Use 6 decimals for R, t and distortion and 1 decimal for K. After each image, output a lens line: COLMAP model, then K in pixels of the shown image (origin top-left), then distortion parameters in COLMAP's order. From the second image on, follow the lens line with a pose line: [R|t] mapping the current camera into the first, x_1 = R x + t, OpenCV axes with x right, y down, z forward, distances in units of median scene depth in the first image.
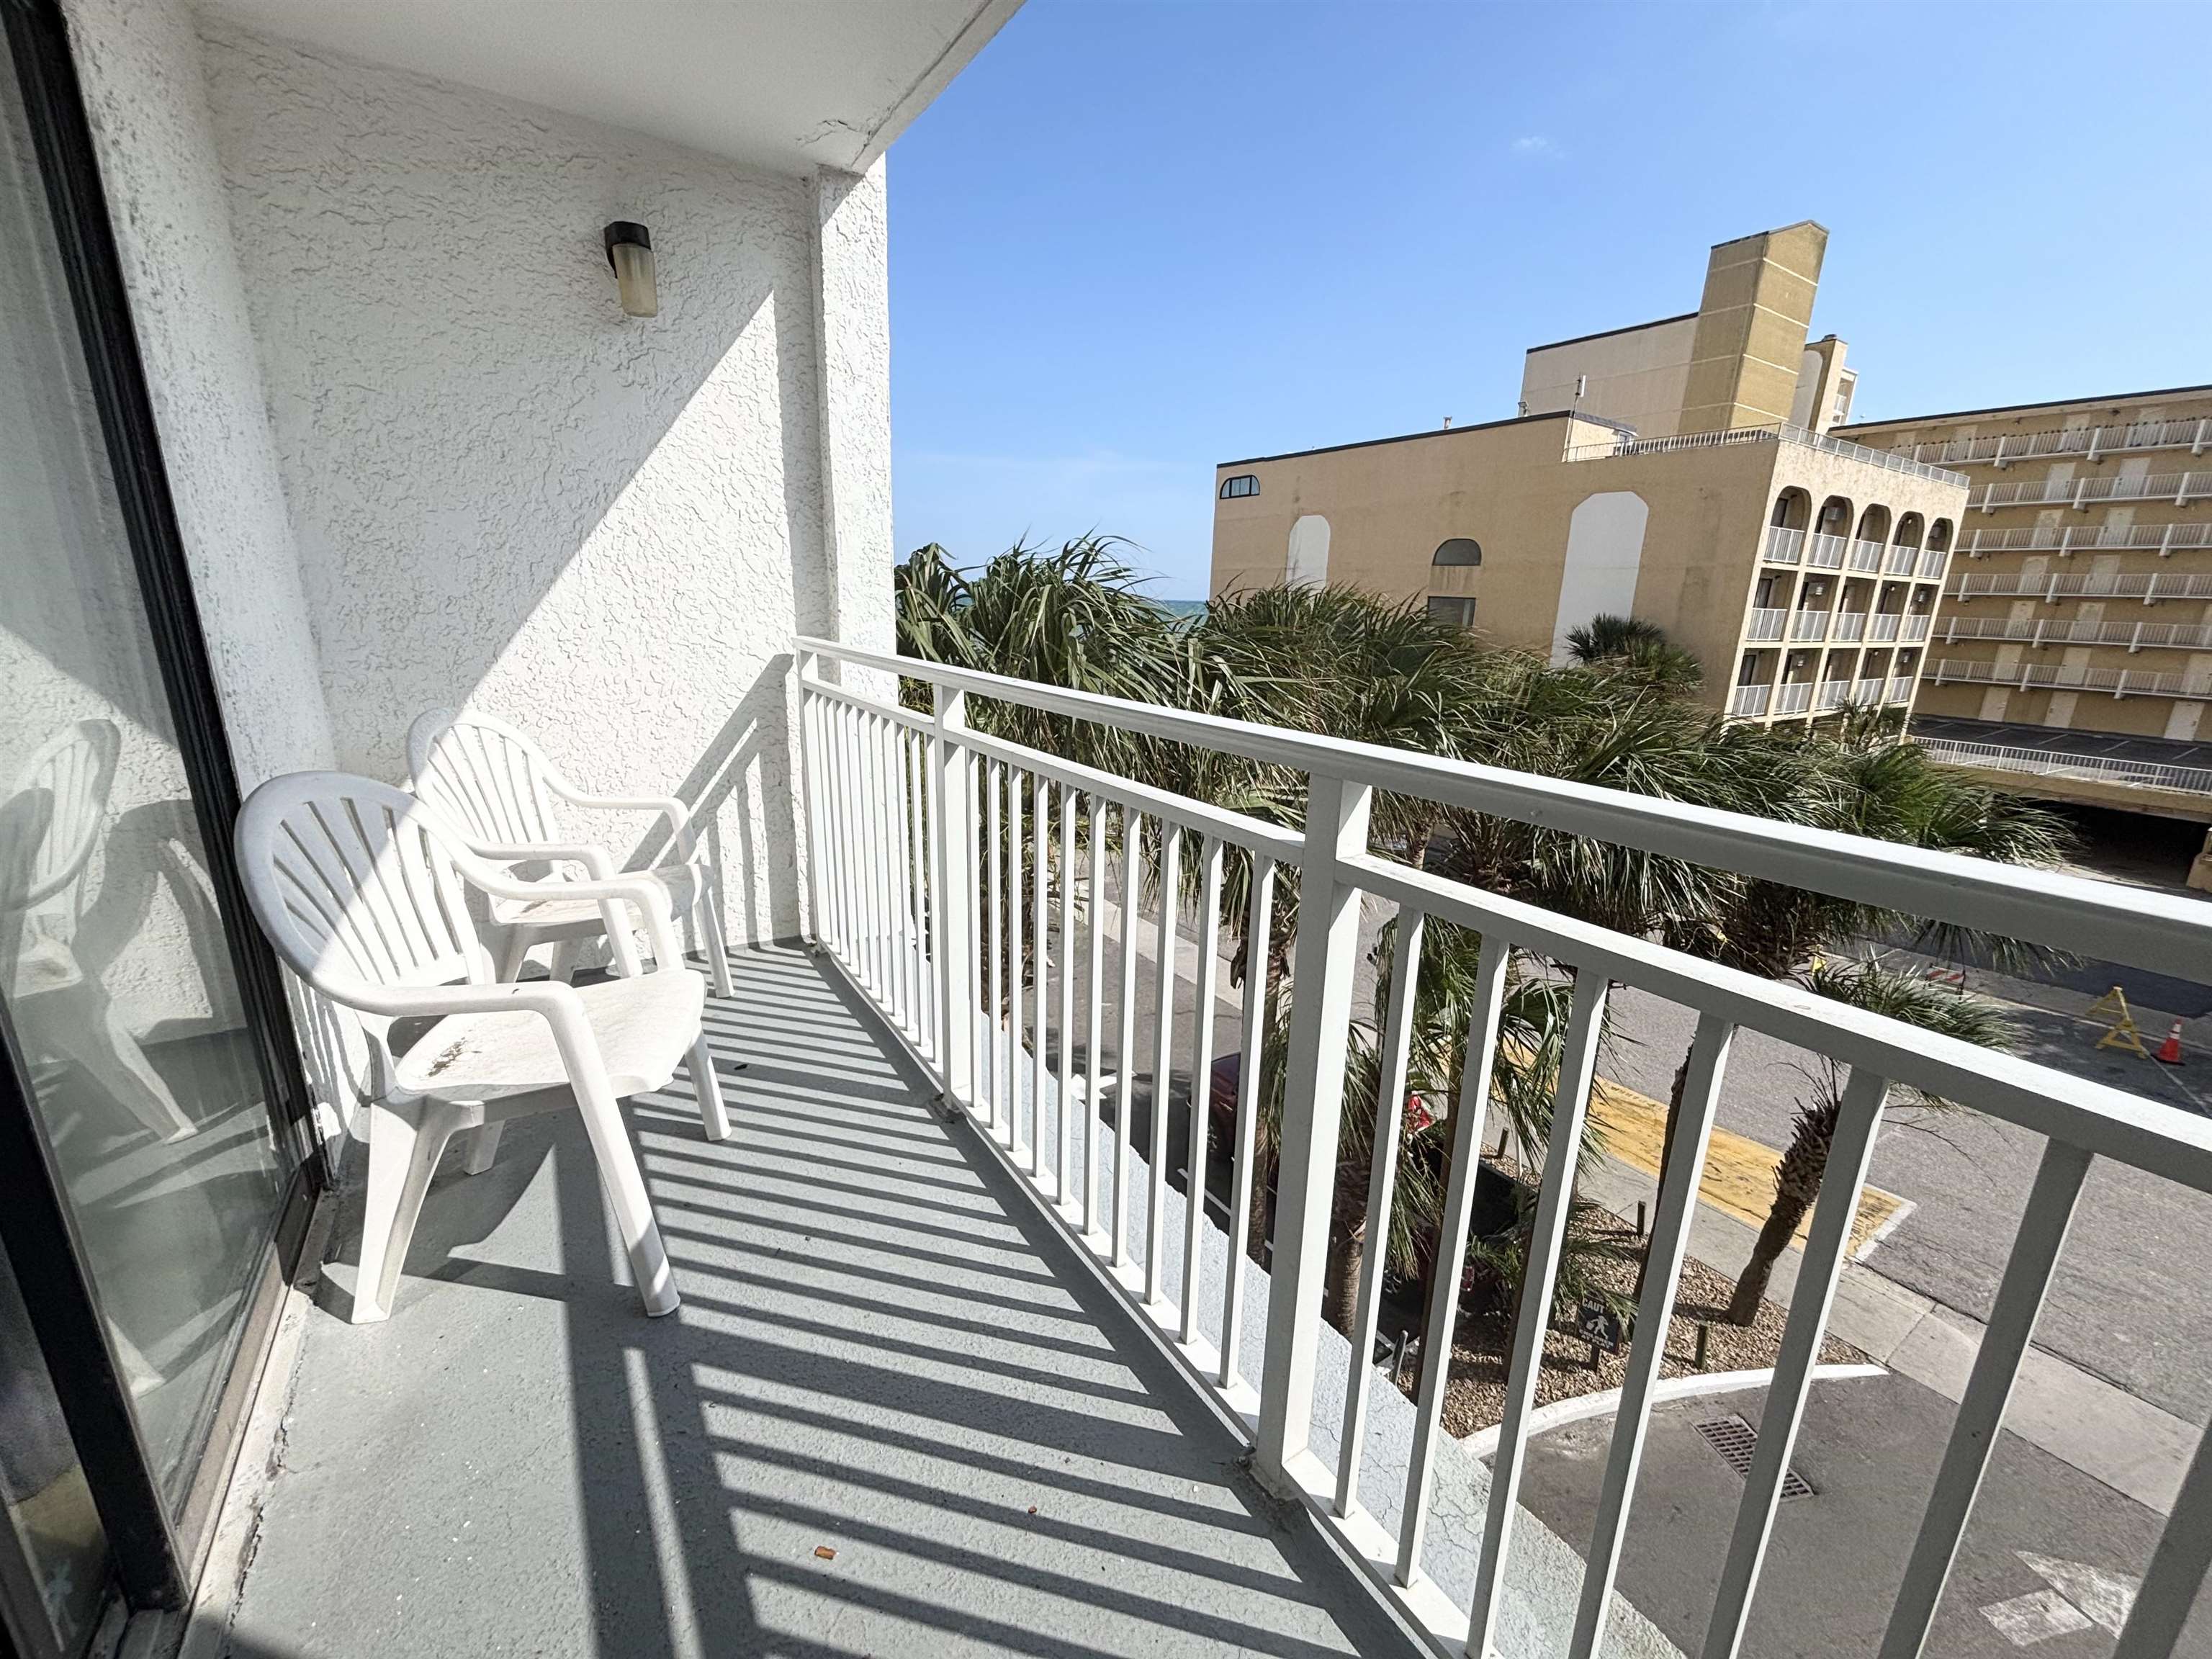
lens RADIAL K [[895.3, 0, 1108.6], [0, 895.3, 828.8], [0, 0, 1]] dist [-0.003452, 0.002880]
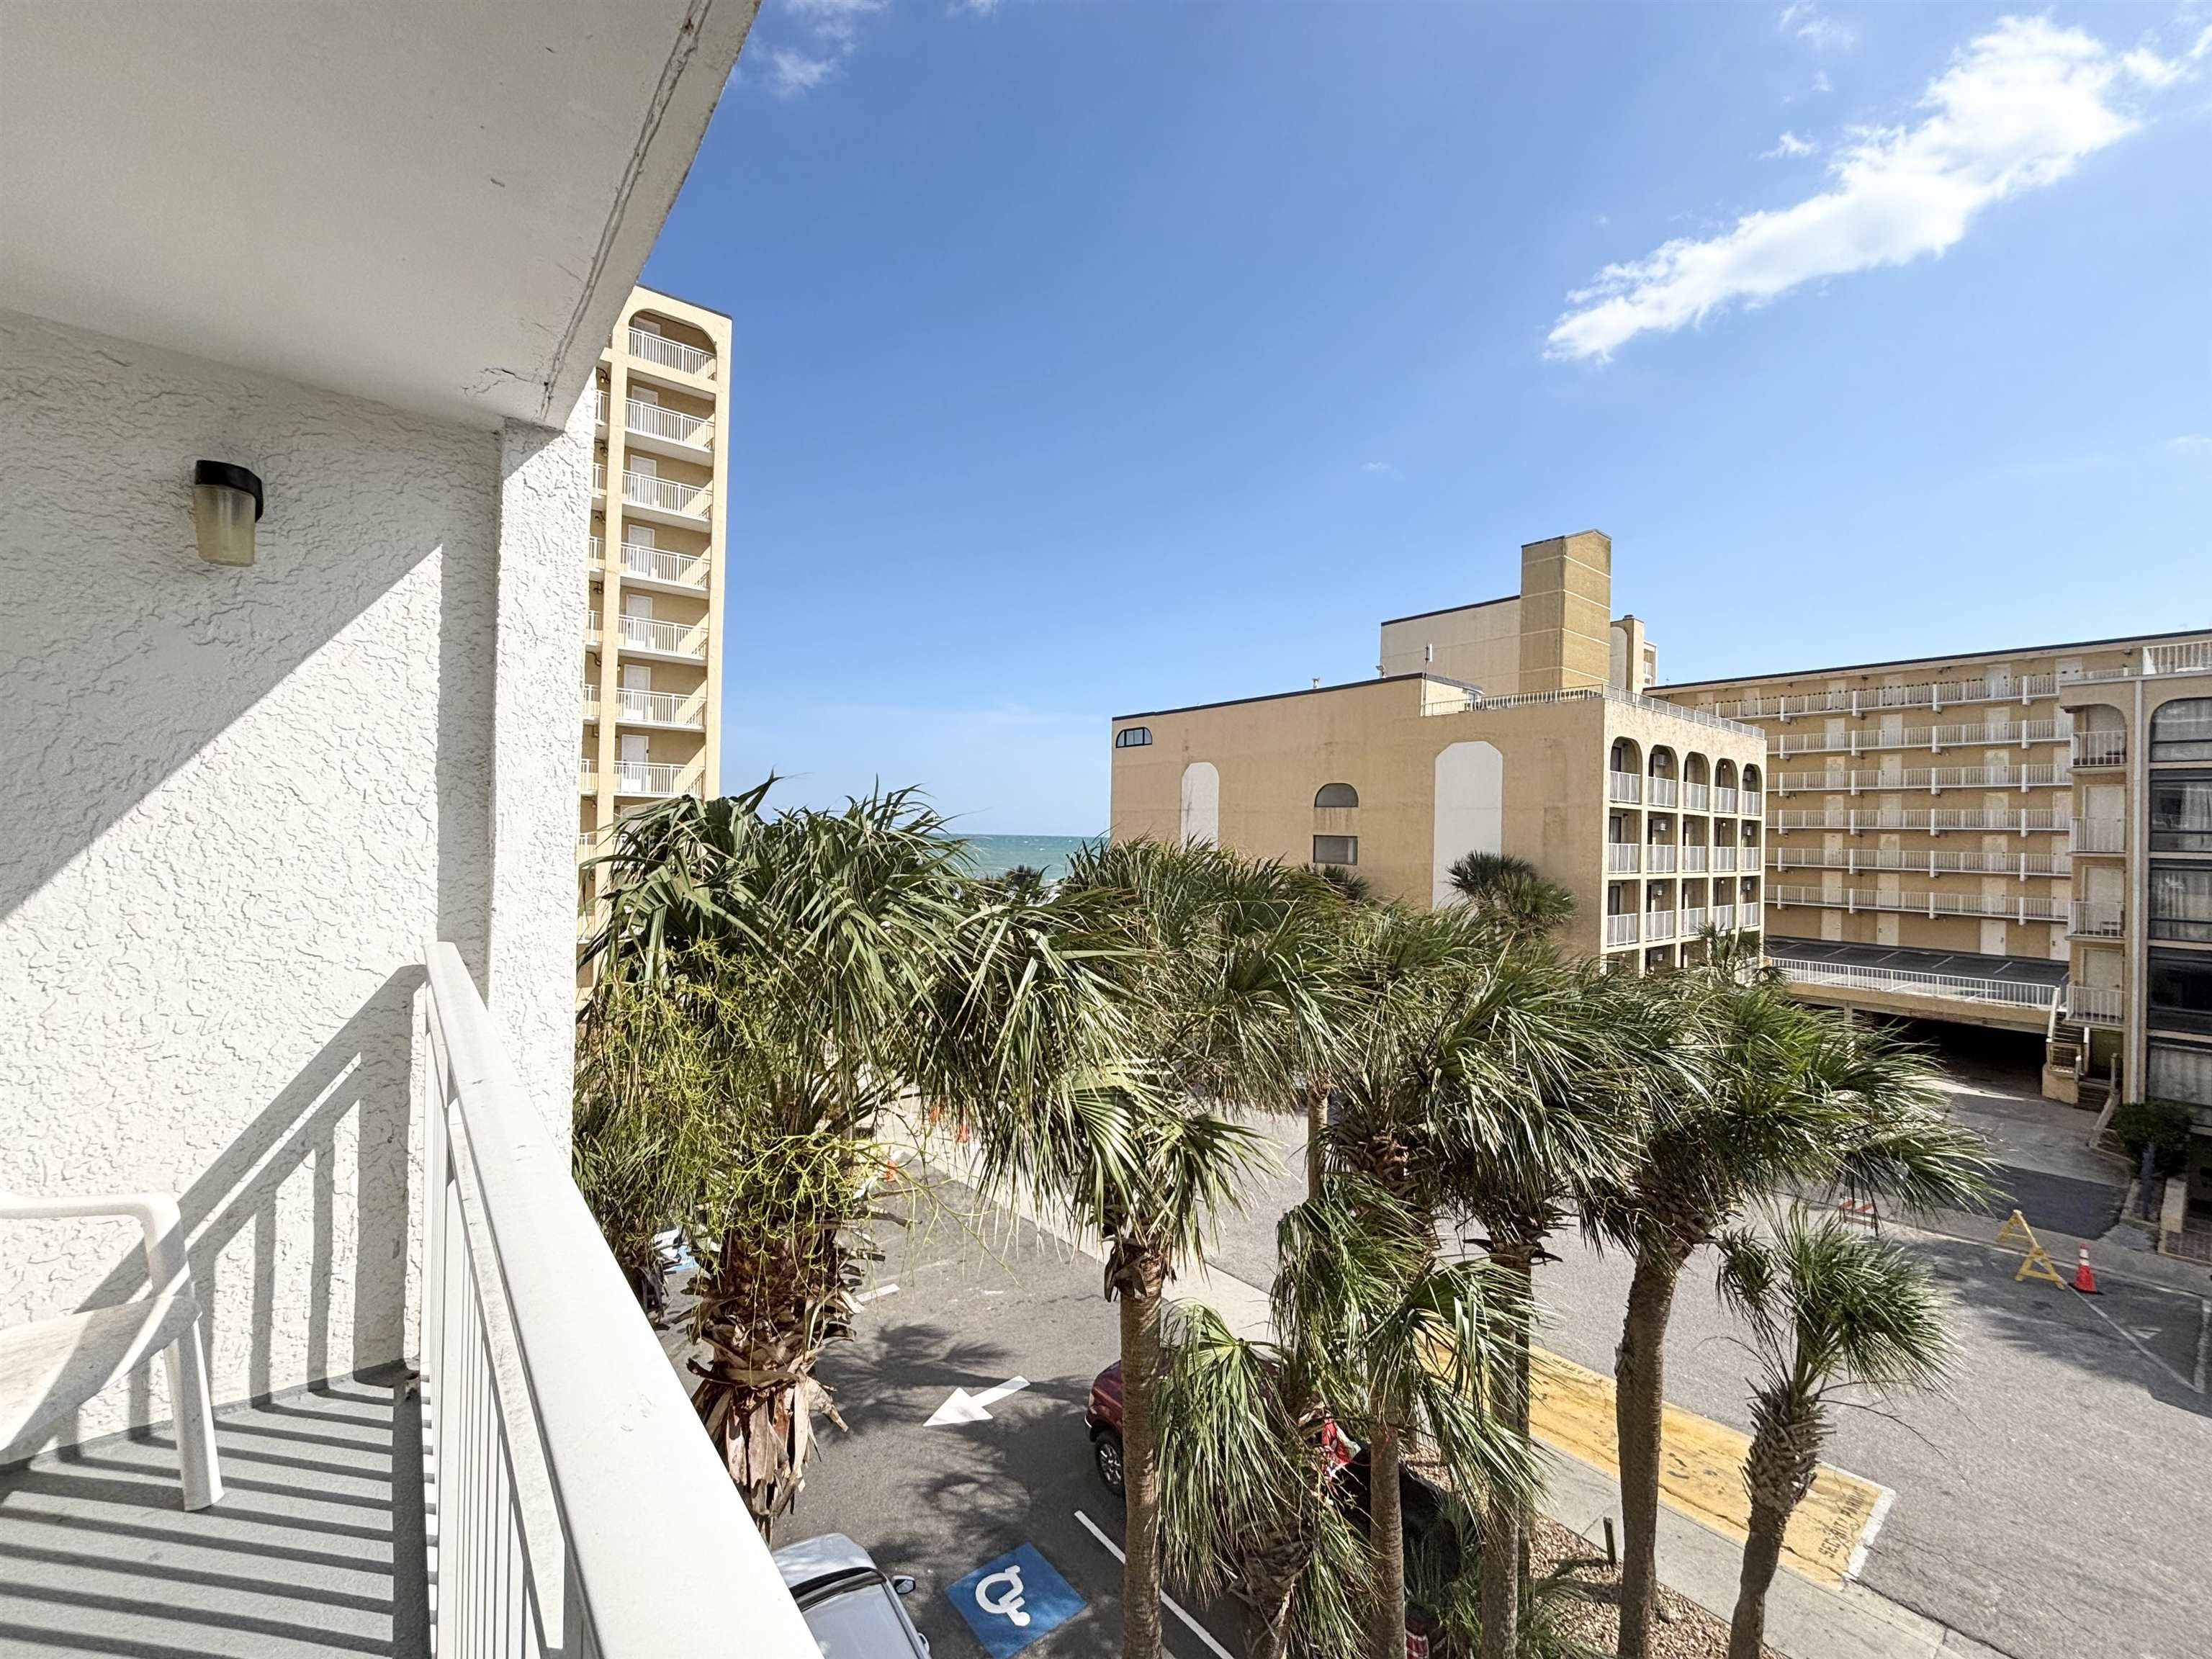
lens RADIAL K [[892.0, 0, 1107.4], [0, 892.0, 826.2], [0, 0, 1]] dist [0.000540, 0.000384]
pose [[0.995120, -0.007398, 0.098389, 0.120370], [0.032763, 0.965380, -0.258781, -0.073234], [-0.093069, 0.260741, 0.960912, 0.139691]]
